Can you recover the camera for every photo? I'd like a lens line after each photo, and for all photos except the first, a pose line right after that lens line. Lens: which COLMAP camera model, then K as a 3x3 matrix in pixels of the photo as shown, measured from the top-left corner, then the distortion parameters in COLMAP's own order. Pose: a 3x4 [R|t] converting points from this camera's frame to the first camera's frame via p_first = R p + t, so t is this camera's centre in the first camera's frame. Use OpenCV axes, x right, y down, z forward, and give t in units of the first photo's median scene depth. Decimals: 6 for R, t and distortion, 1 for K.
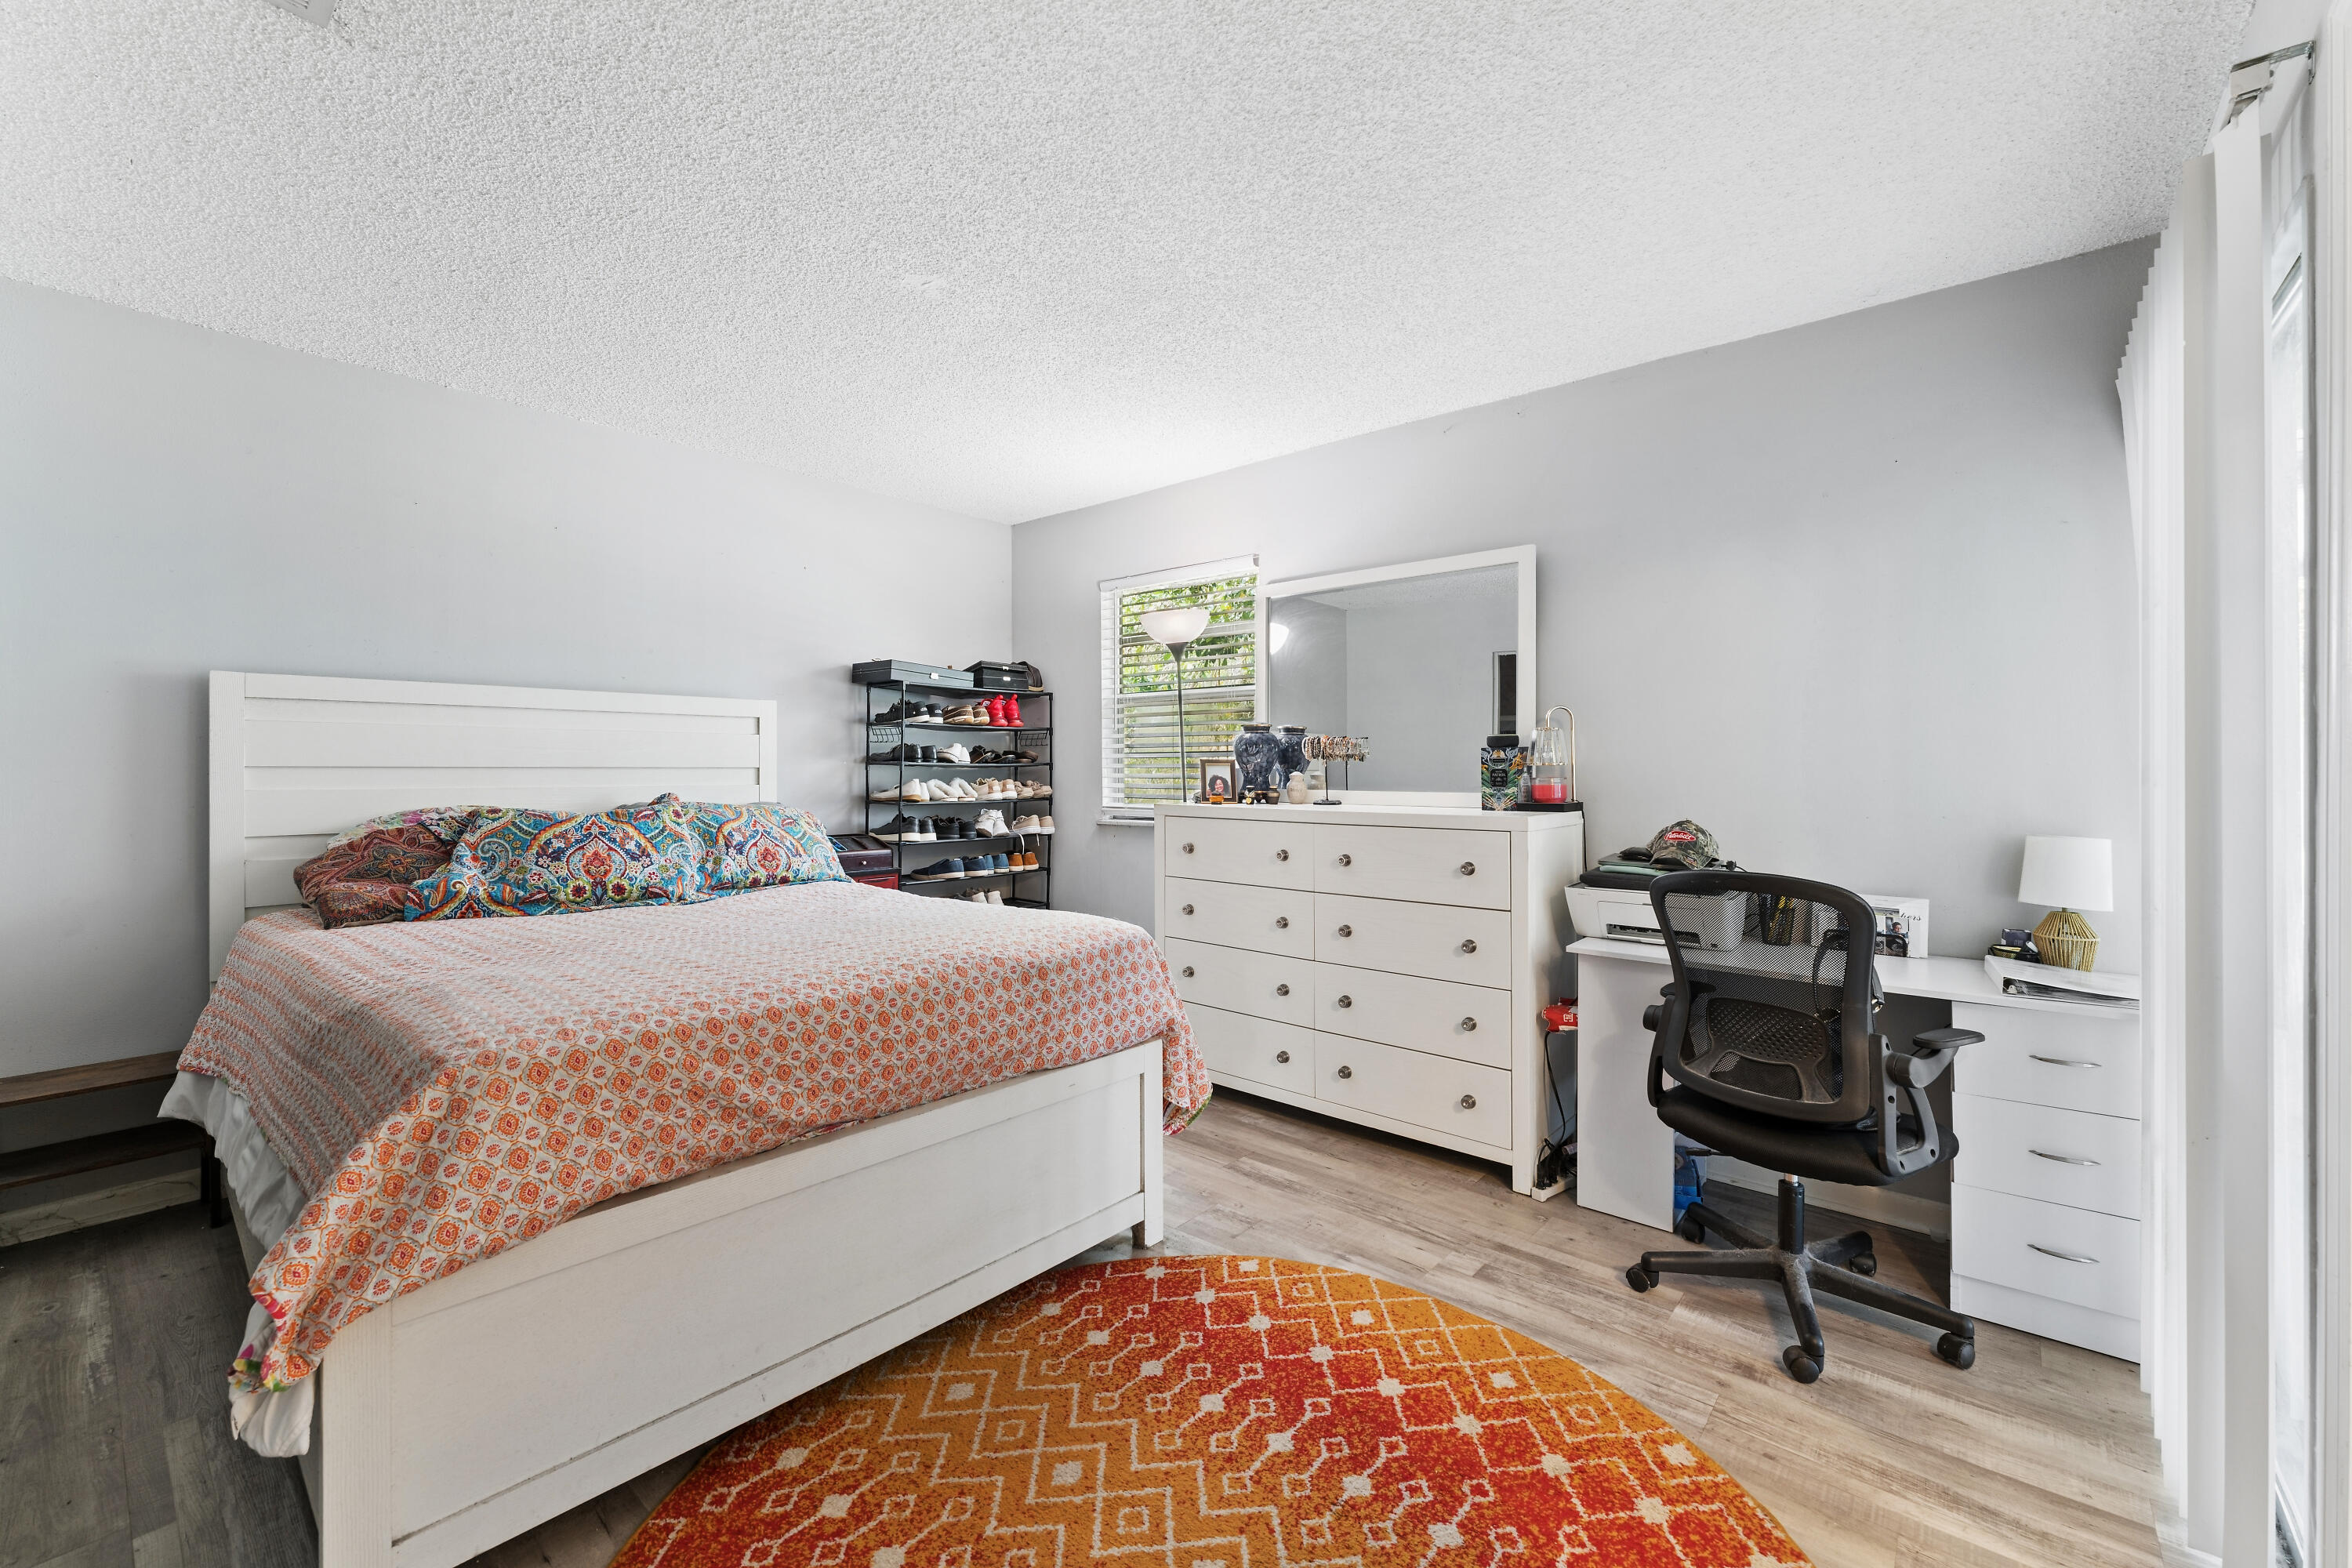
lens RADIAL K [[949.8, 0, 1168.5], [0, 949.8, 774.7], [0, 0, 1]] dist [0.000837, -0.000547]
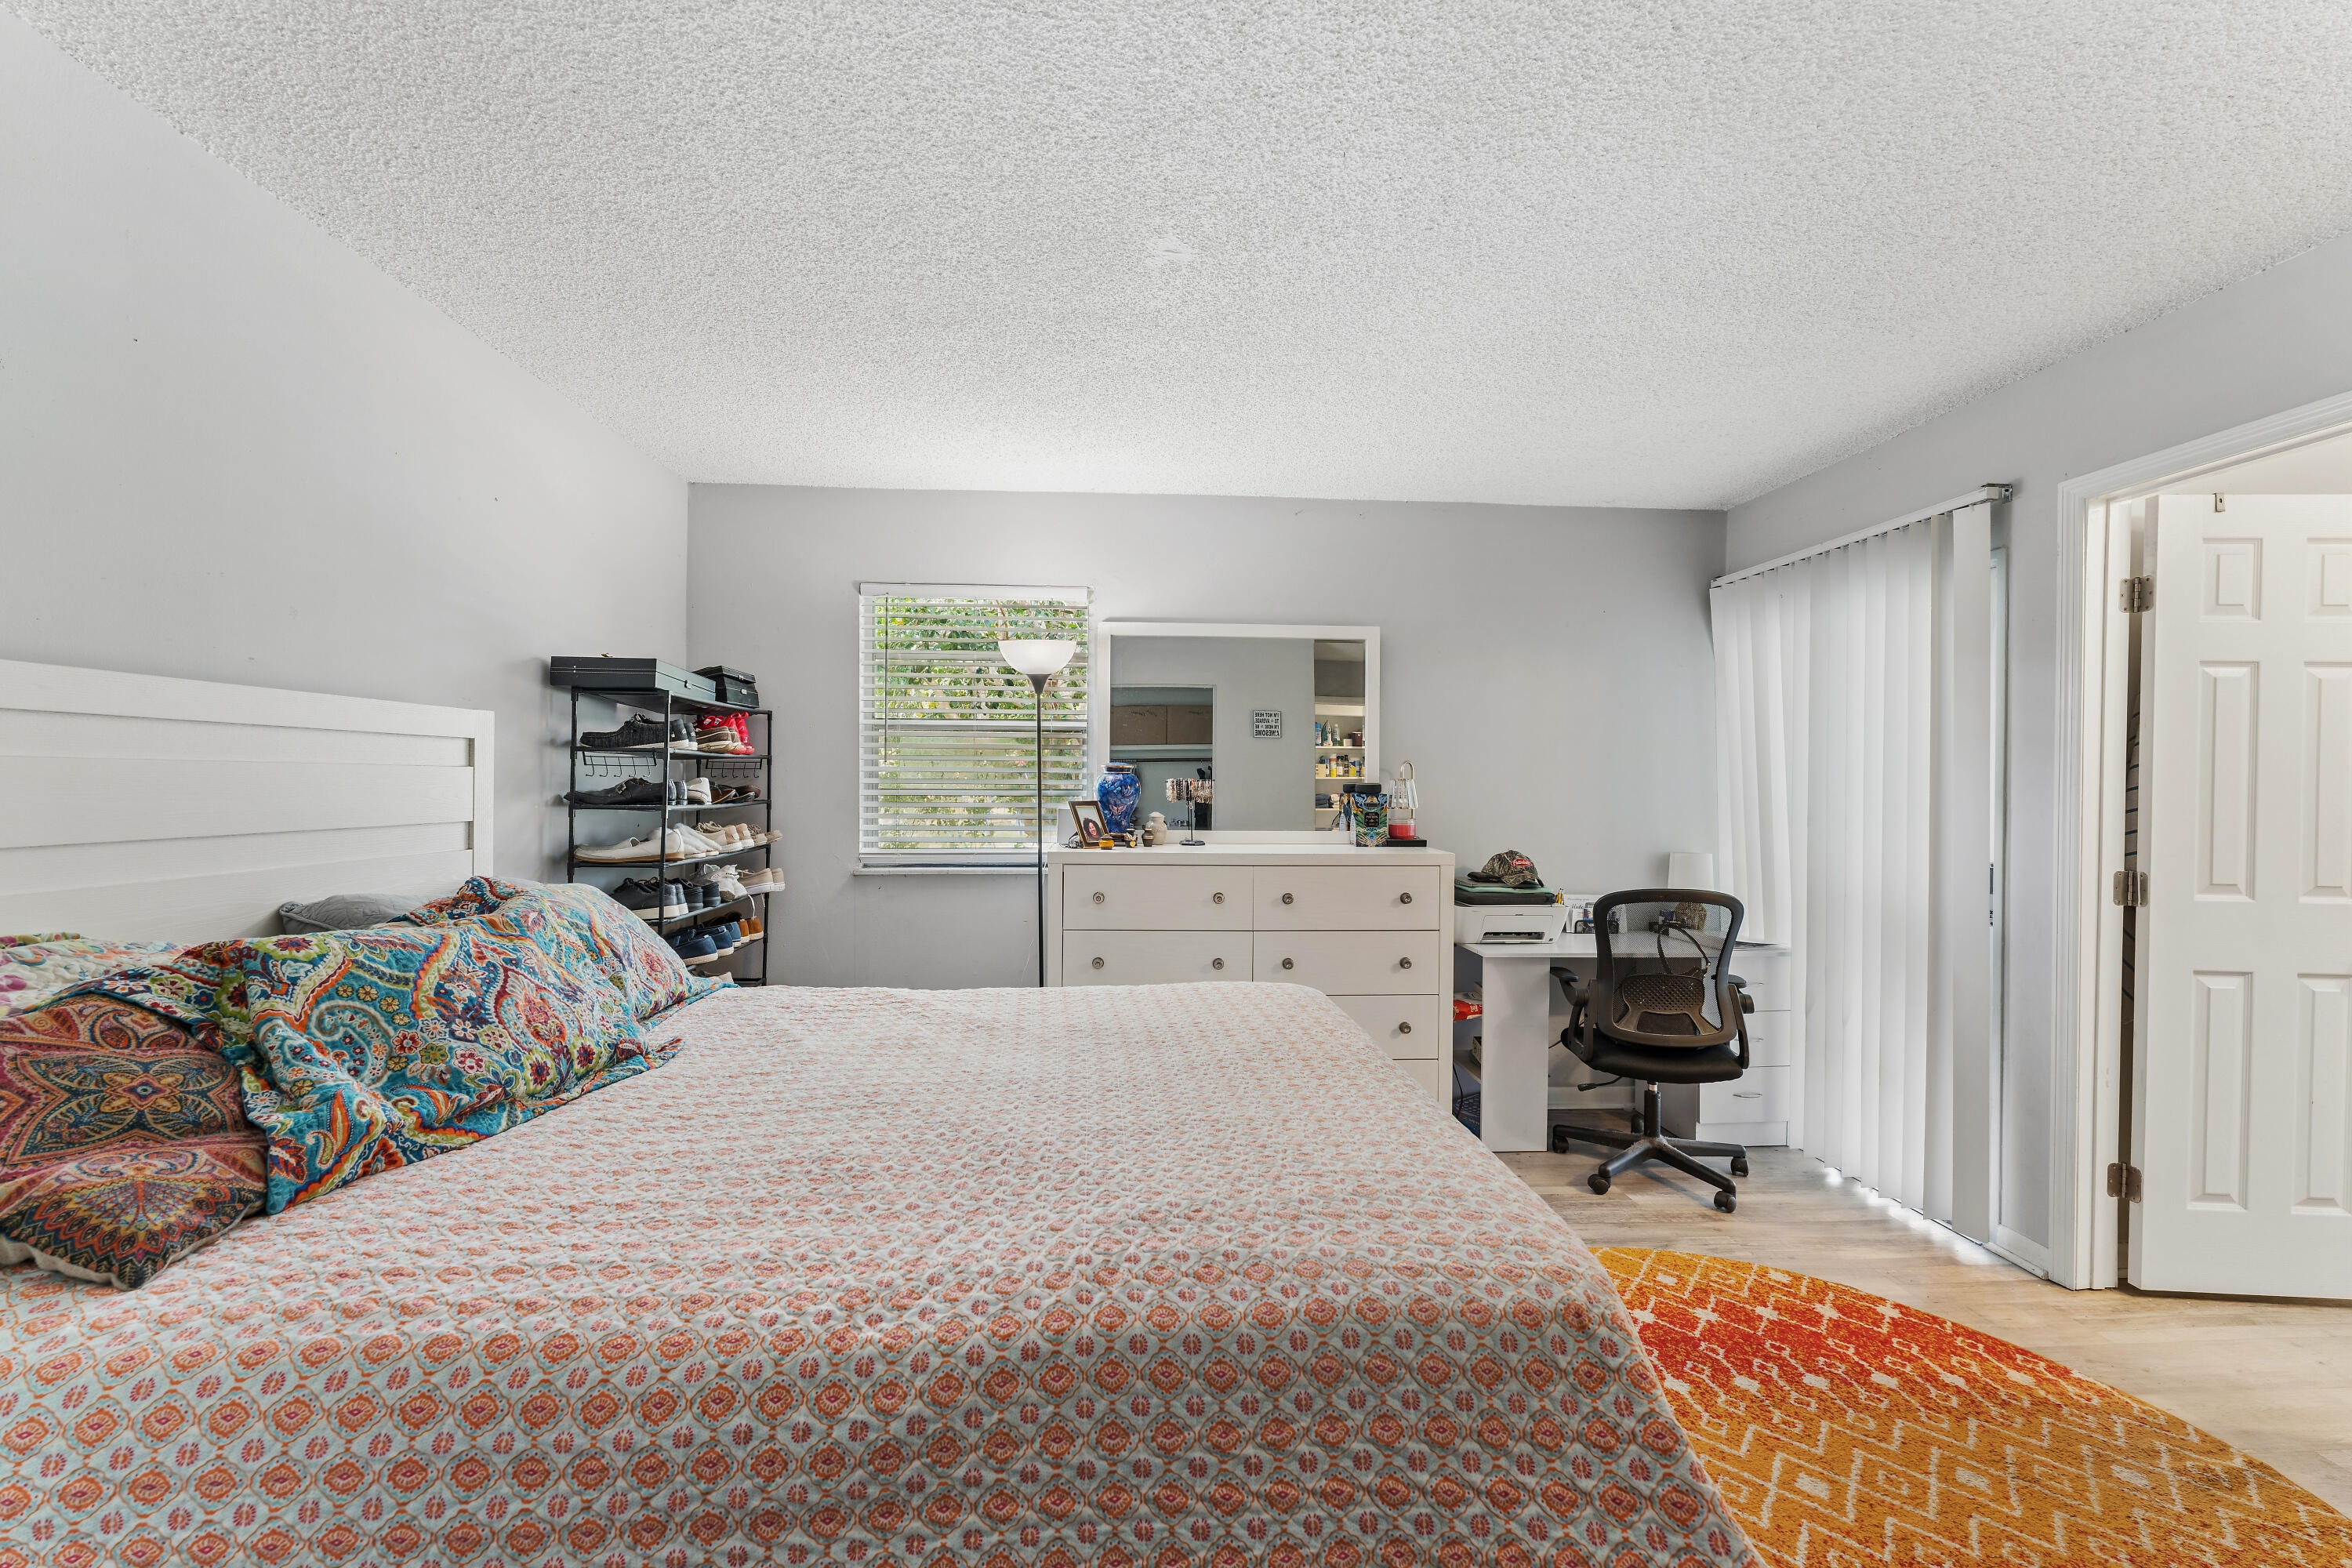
lens RADIAL K [[949.8, 0, 1168.1], [0, 949.8, 781.1], [0, 0, 1]] dist [0.000837, -0.000547]
pose [[0.715870, 0.004397, 0.698219, -0.682724], [-0.001895, 0.999989, -0.004354, -0.039848], [-0.698231, 0.001794, 0.715871, 0.326470]]
